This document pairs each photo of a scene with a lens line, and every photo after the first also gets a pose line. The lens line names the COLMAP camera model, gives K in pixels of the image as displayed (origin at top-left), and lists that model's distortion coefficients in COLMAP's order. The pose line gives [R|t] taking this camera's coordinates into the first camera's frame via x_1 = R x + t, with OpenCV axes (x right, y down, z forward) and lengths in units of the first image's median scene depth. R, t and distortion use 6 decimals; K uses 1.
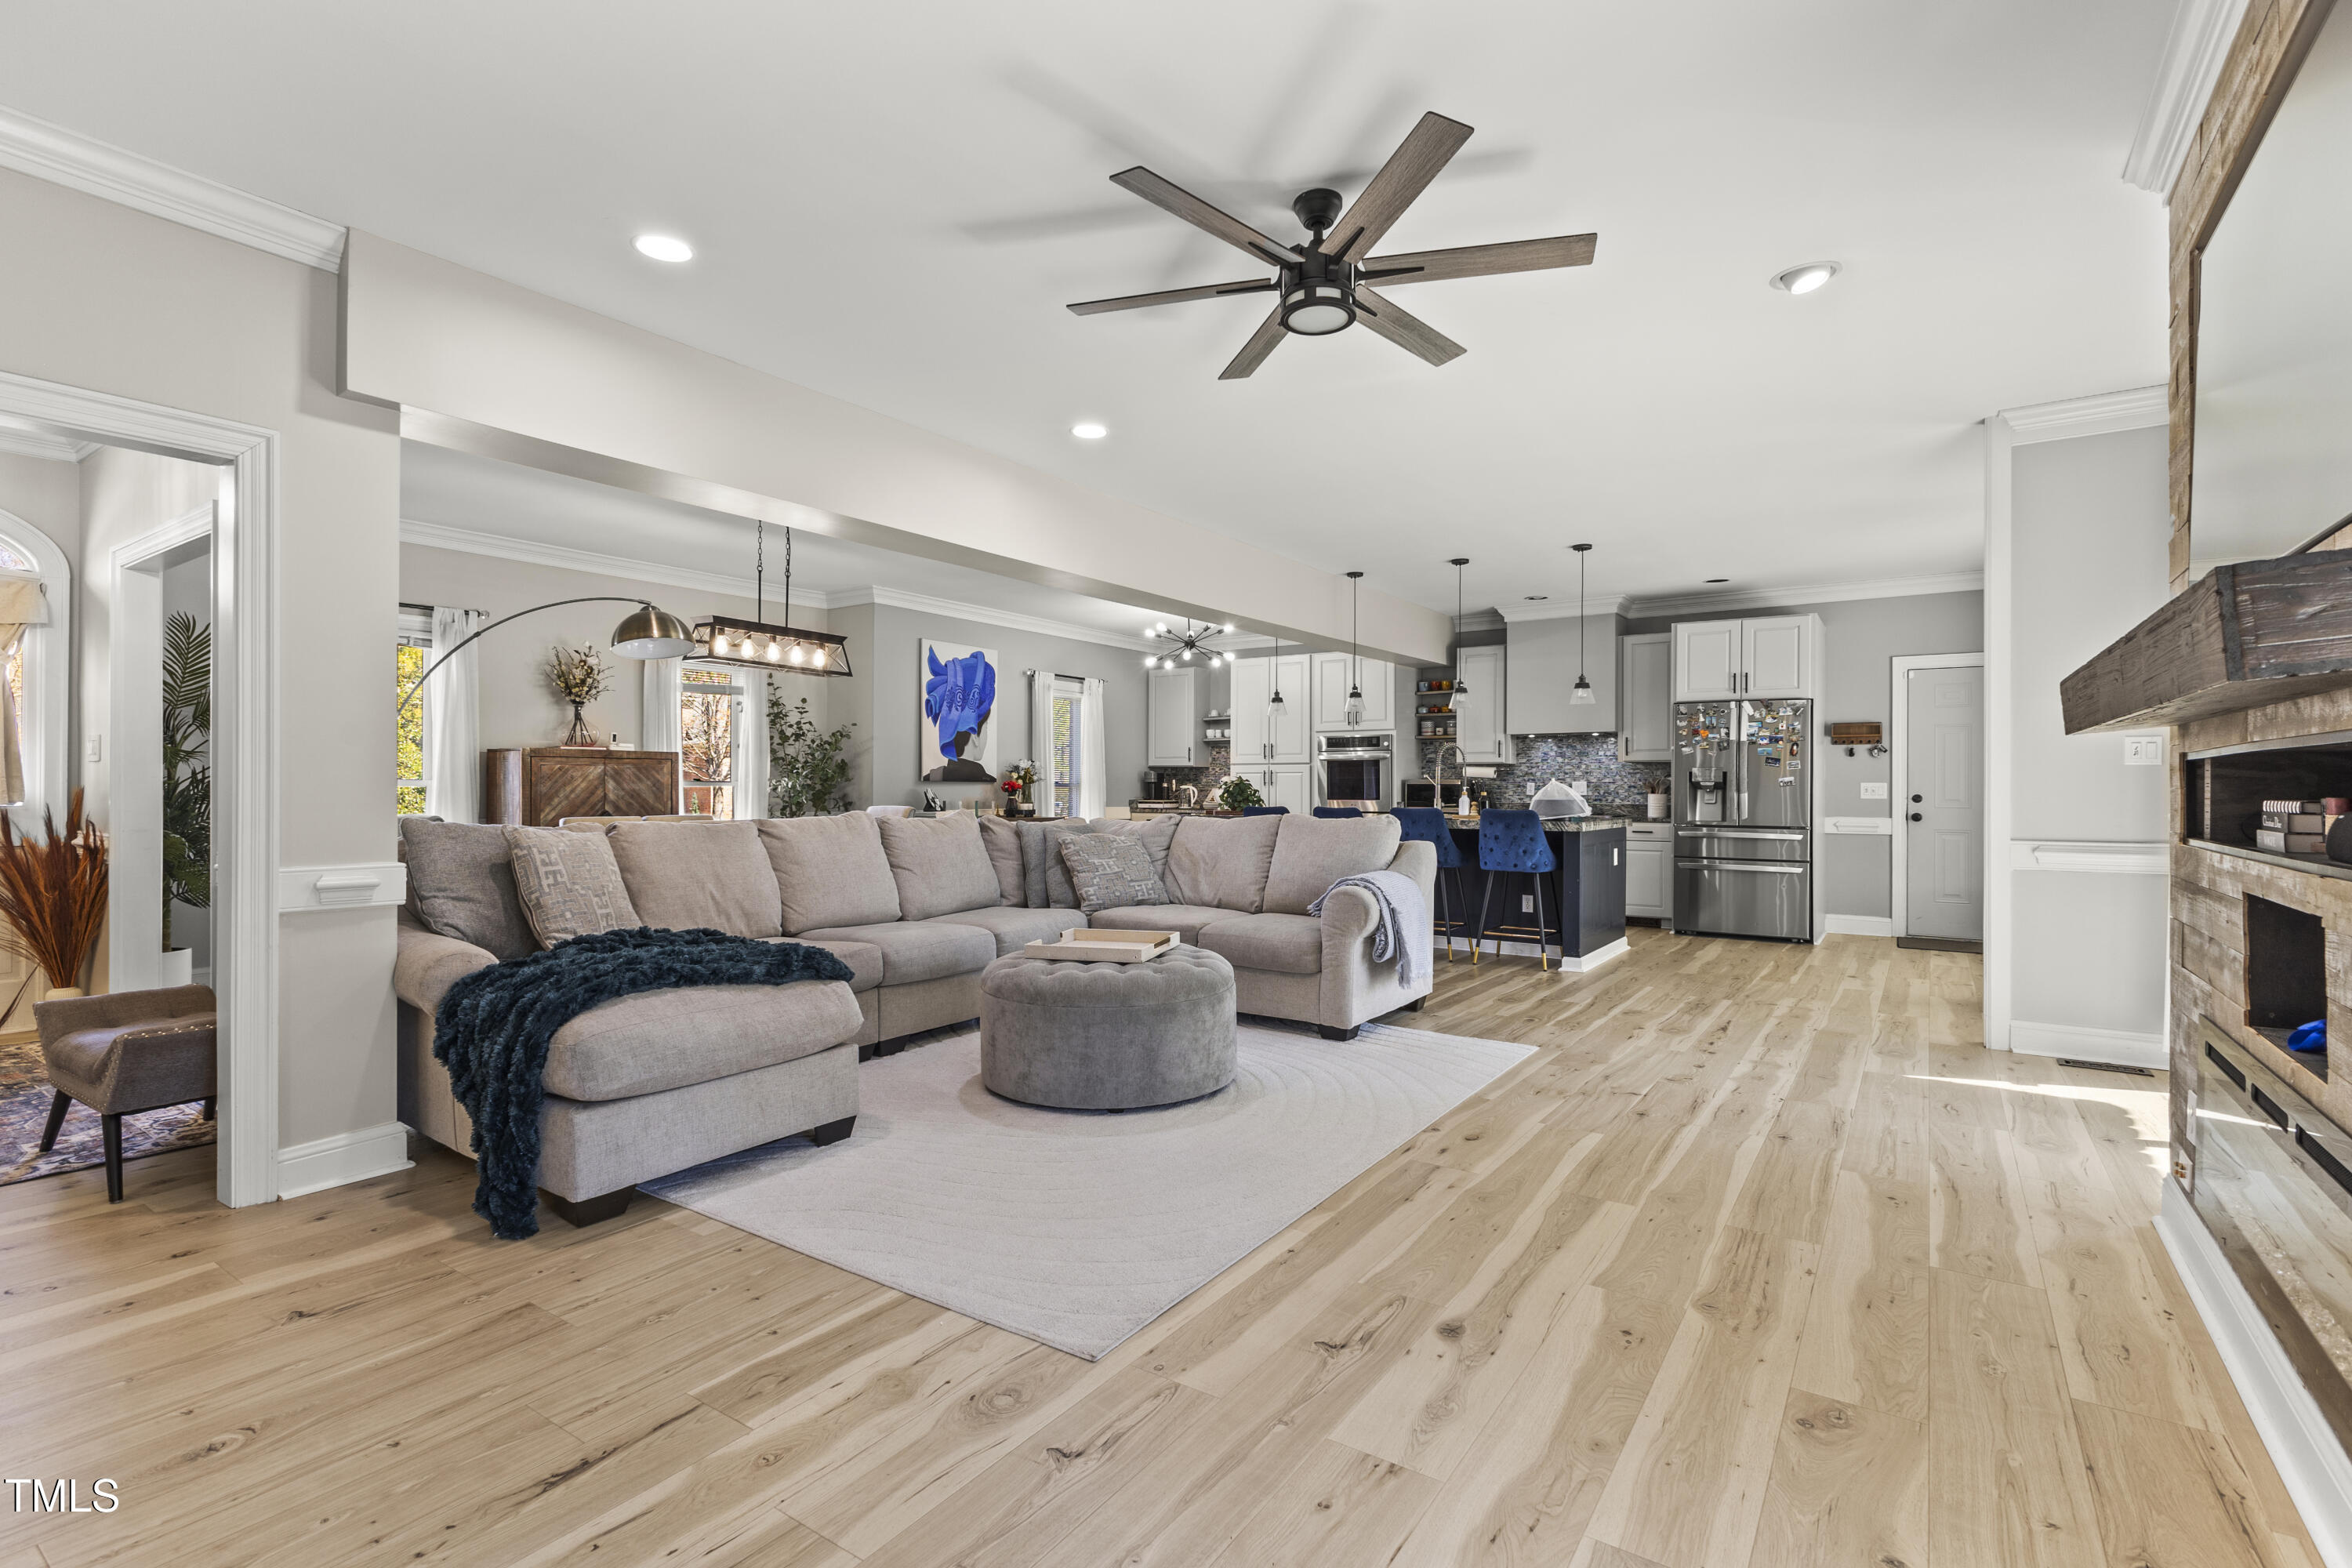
lens RADIAL K [[1084.5, 0, 1176.9], [0, 1084.5, 790.5], [0, 0, 1]] dist [0.004703, -0.001627]
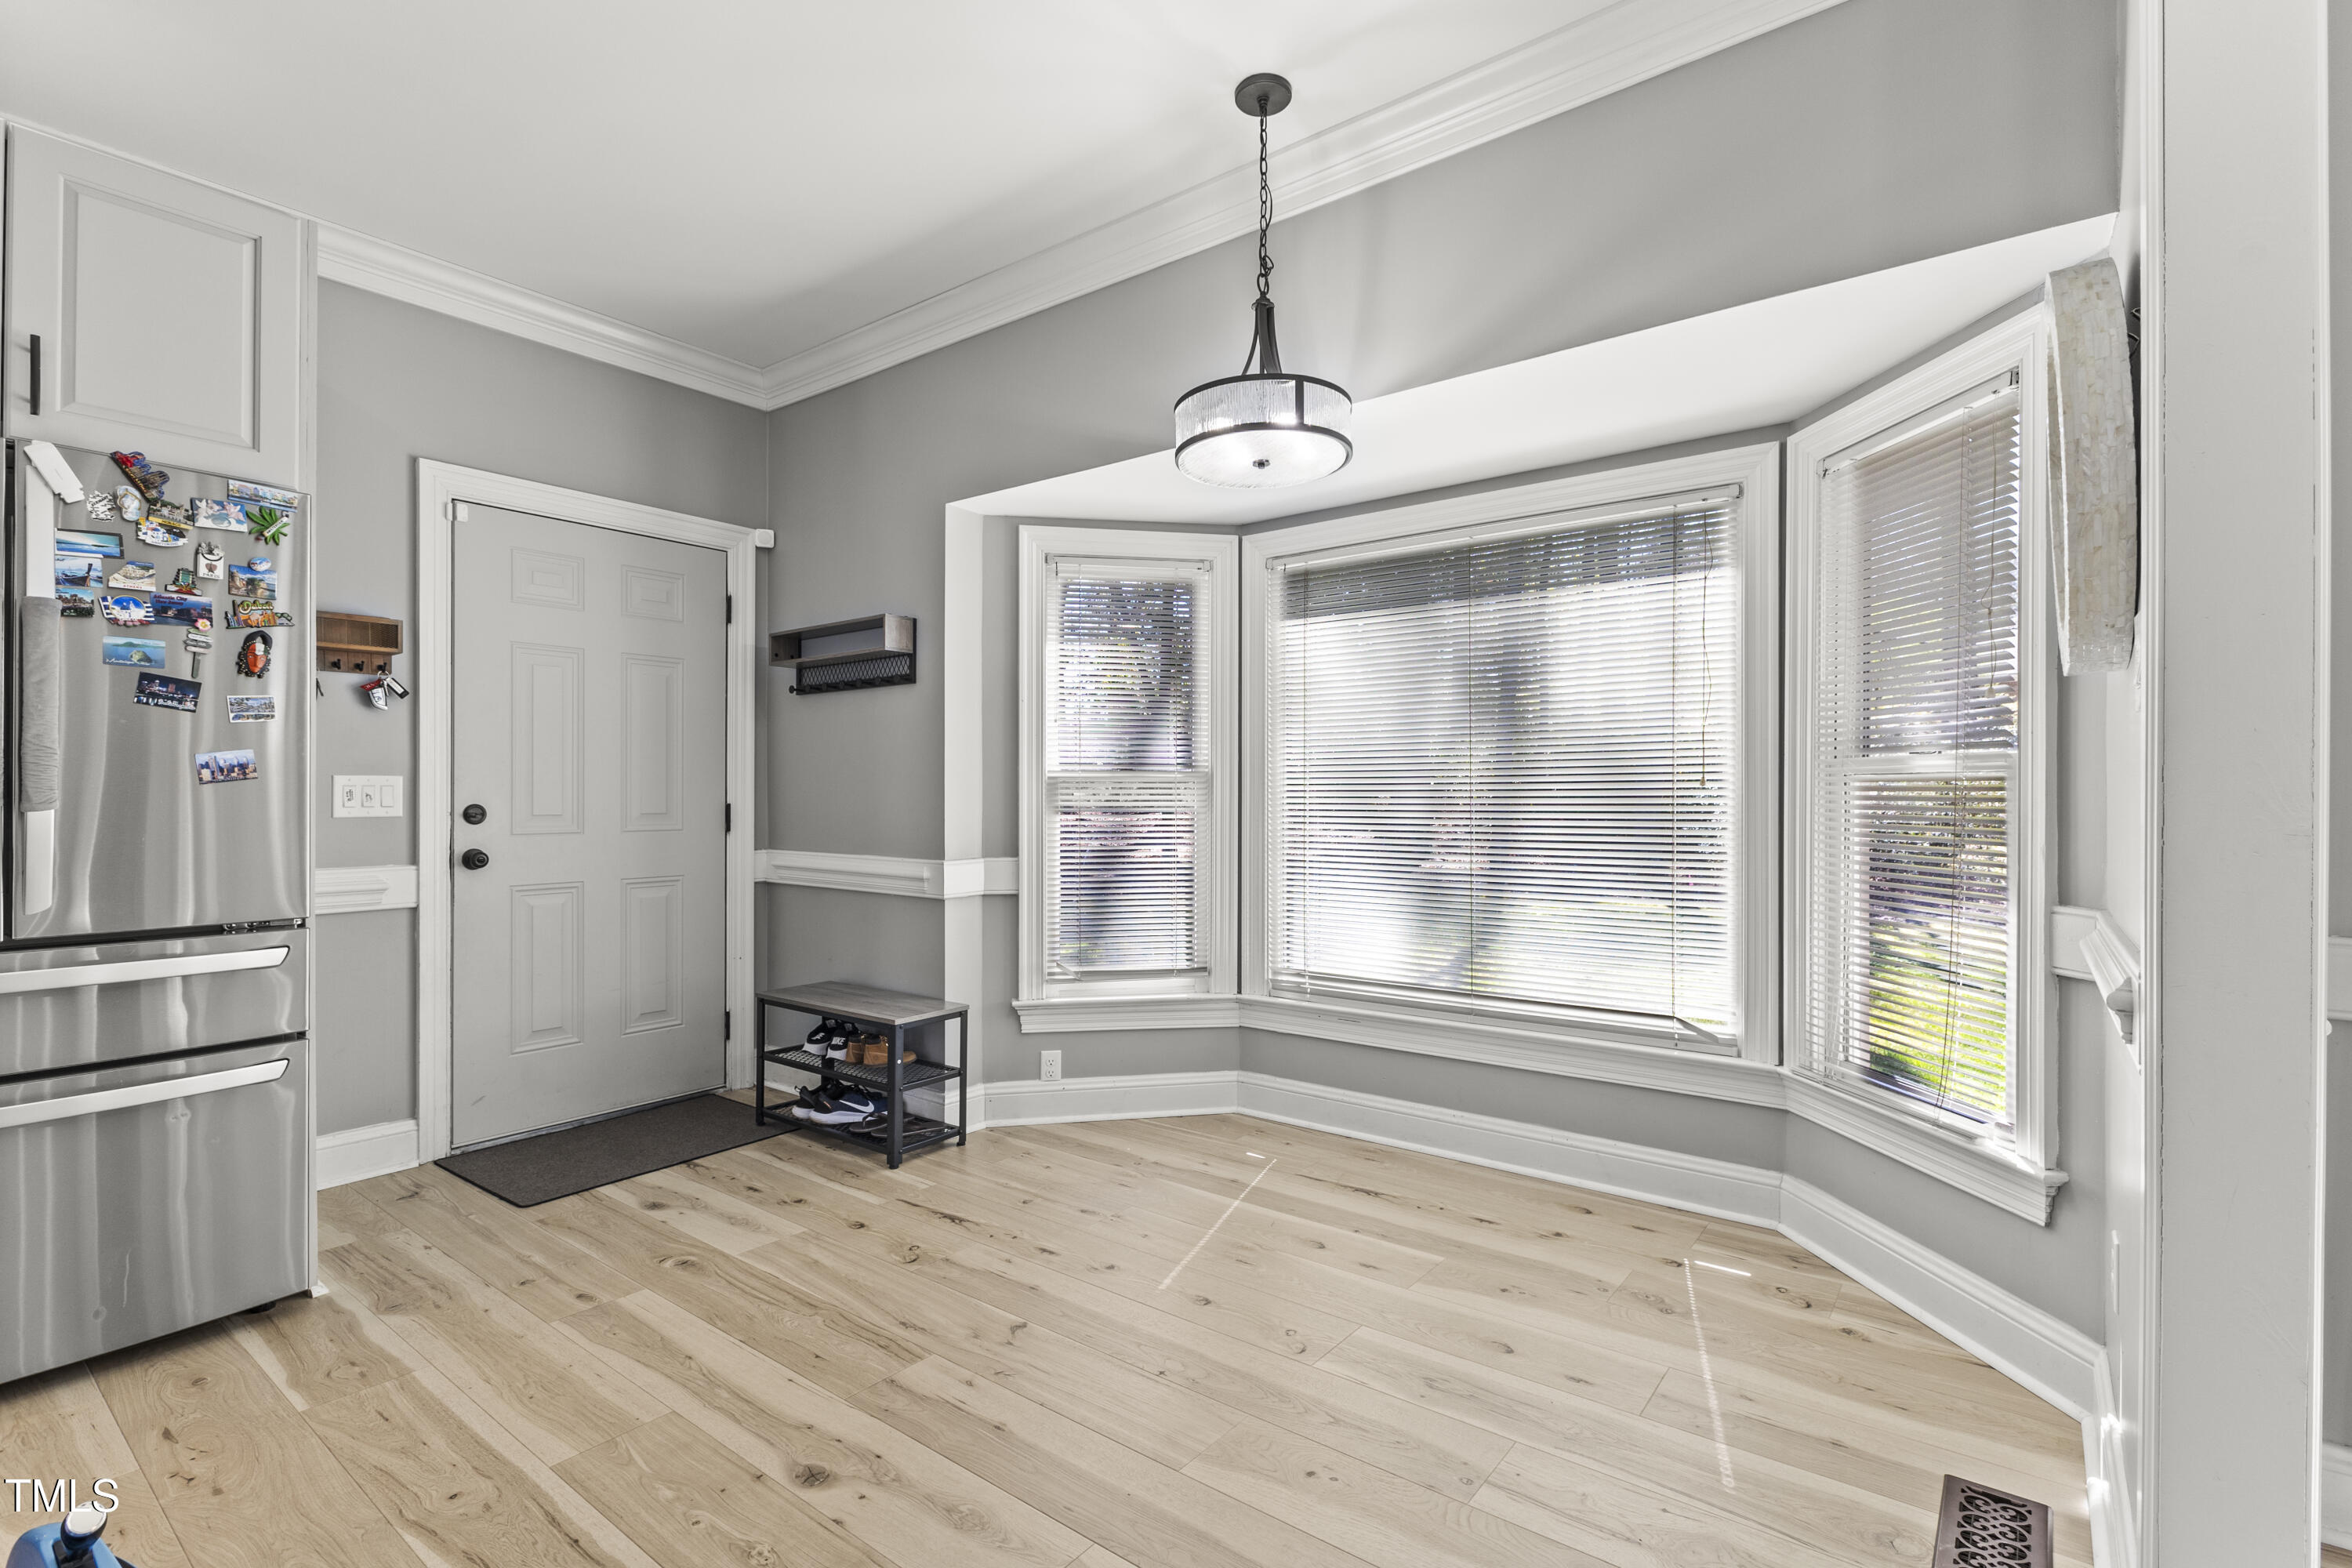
lens RADIAL K [[1084.5, 0, 1173.8], [0, 1084.5, 790.5], [0, 0, 1]] dist [0.004703, -0.001627]
pose [[0.054829, -0.003331, 0.998490, 0.290761], [0.003637, 0.999988, 0.003136, -0.002189], [-0.998489, 0.003459, 0.054841, 0.732770]]
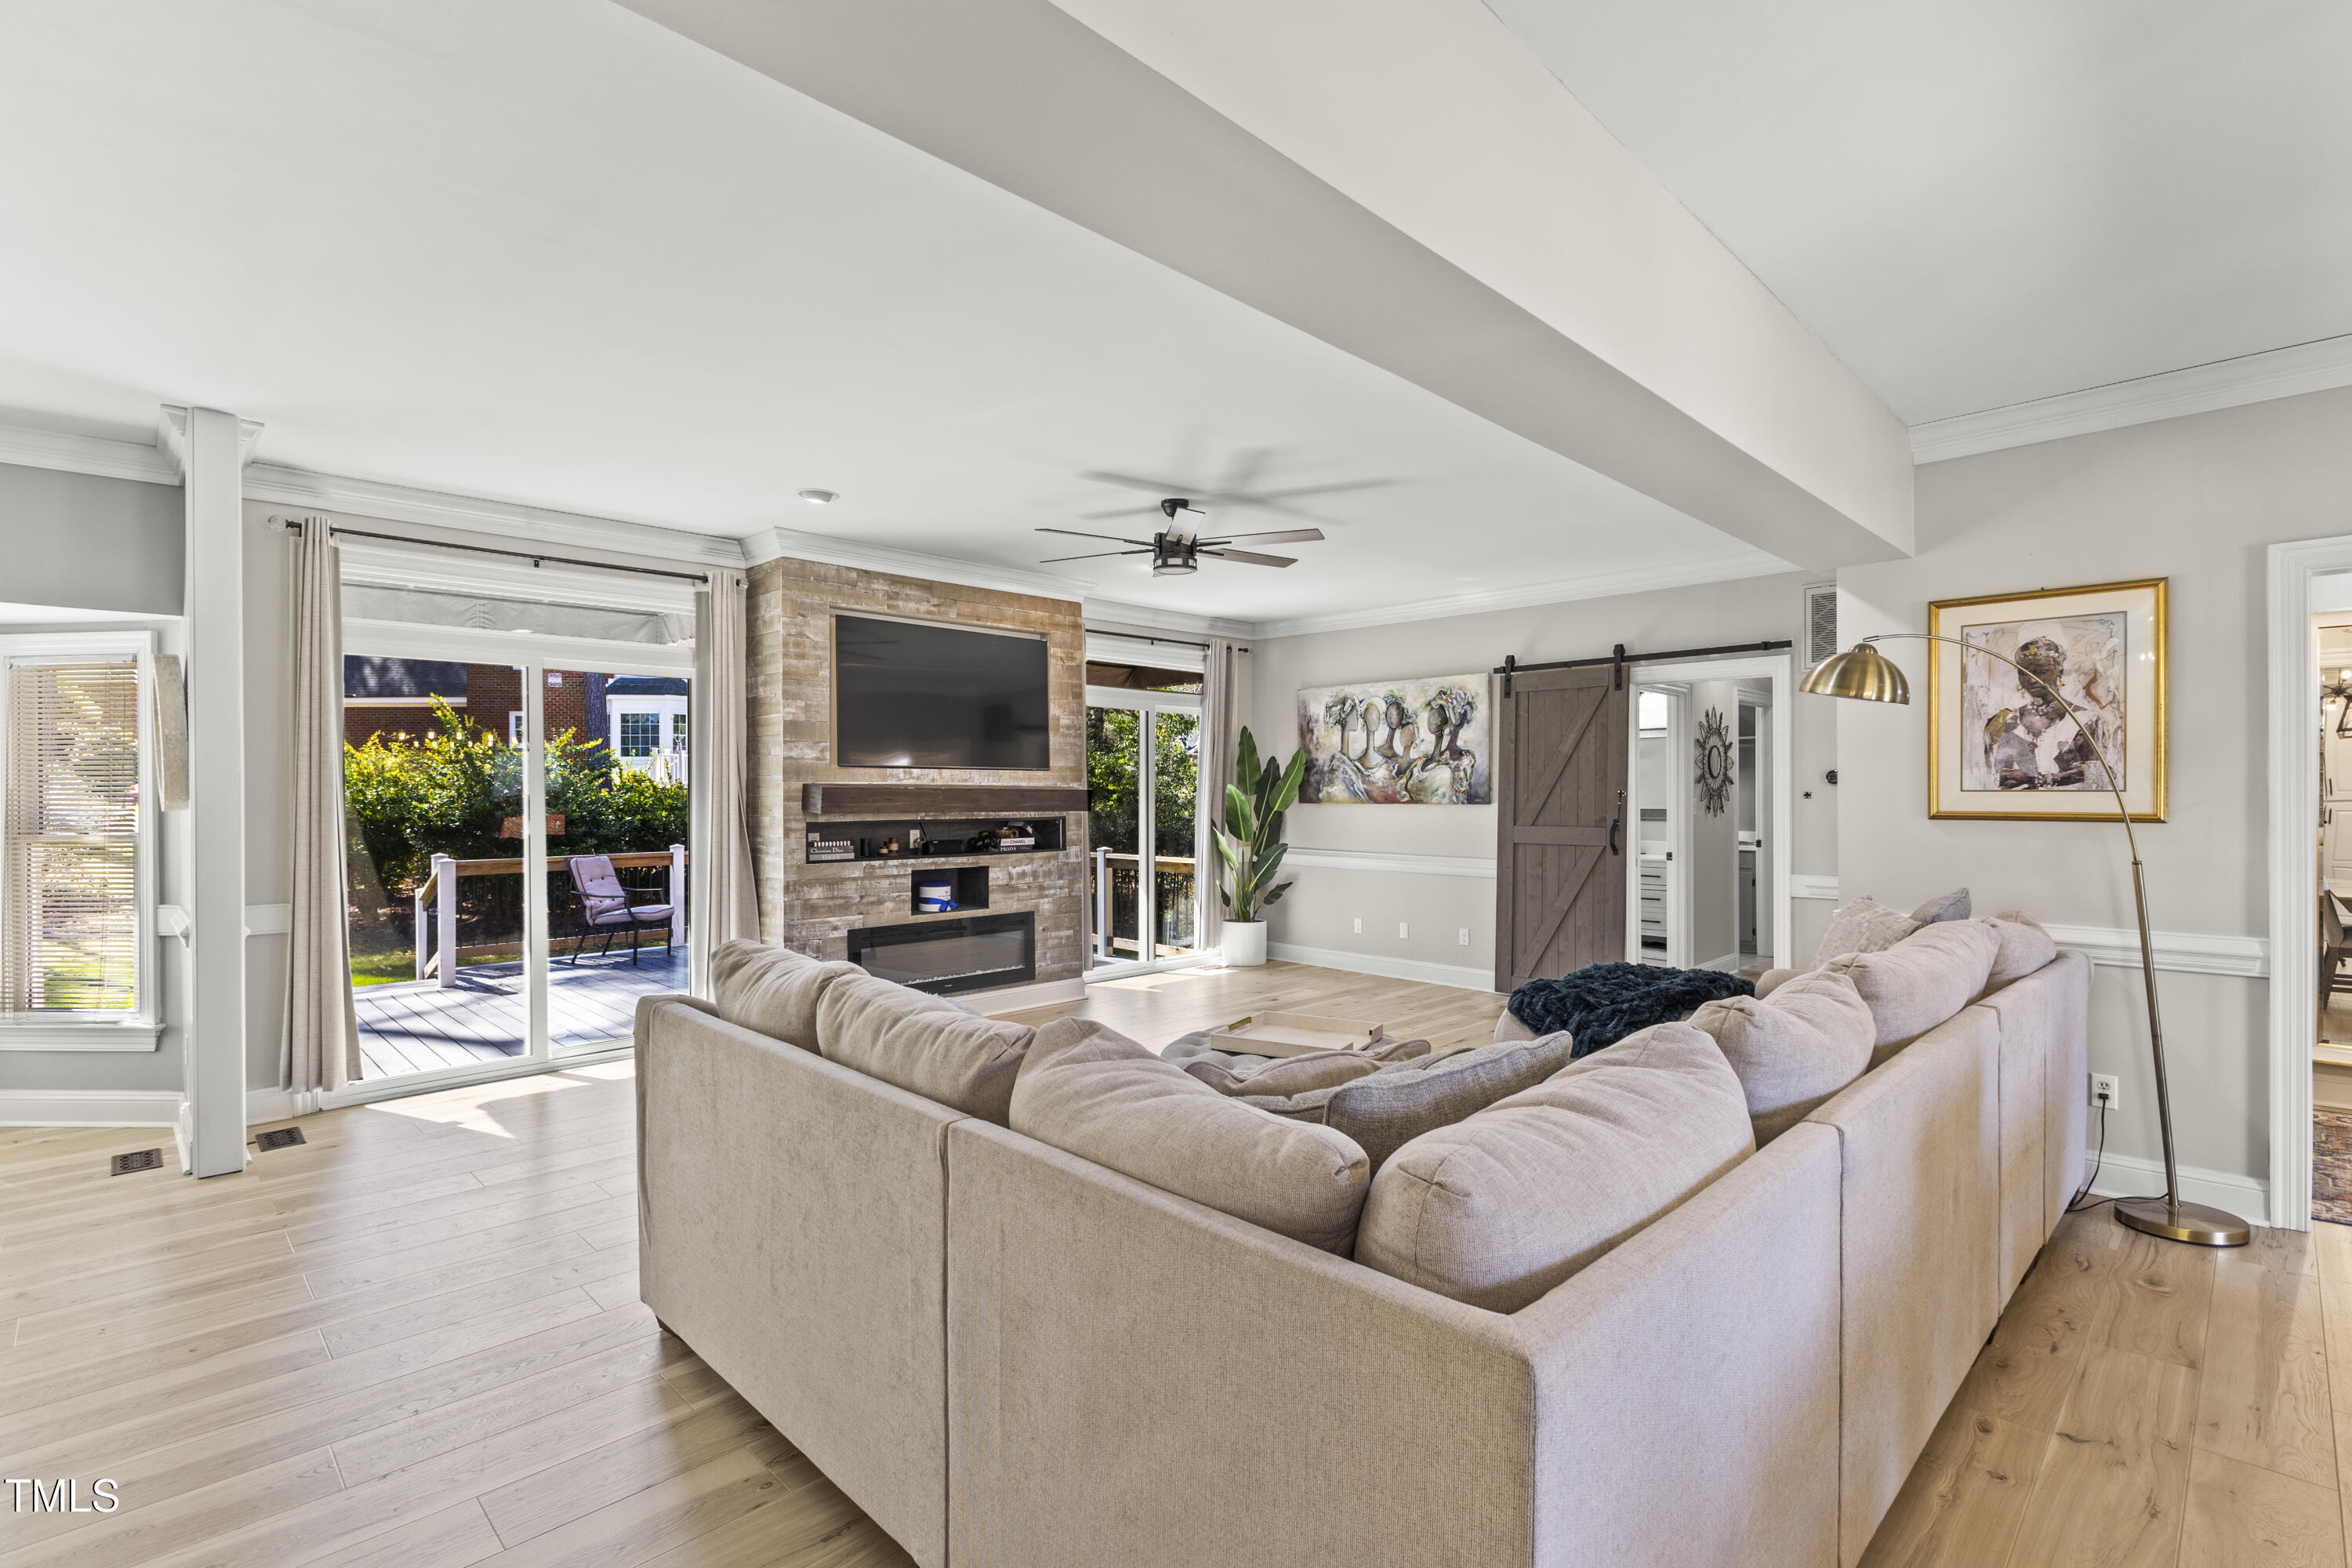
lens RADIAL K [[1084.5, 0, 1176.5], [0, 1084.5, 798.9], [0, 0, 1]] dist [0.004703, -0.001627]
pose [[-0.982138, 0.000630, 0.188163, -0.065764], [0.002562, 0.999946, 0.010025, -0.032876], [-0.188146, 0.010328, -0.982087, 0.992734]]
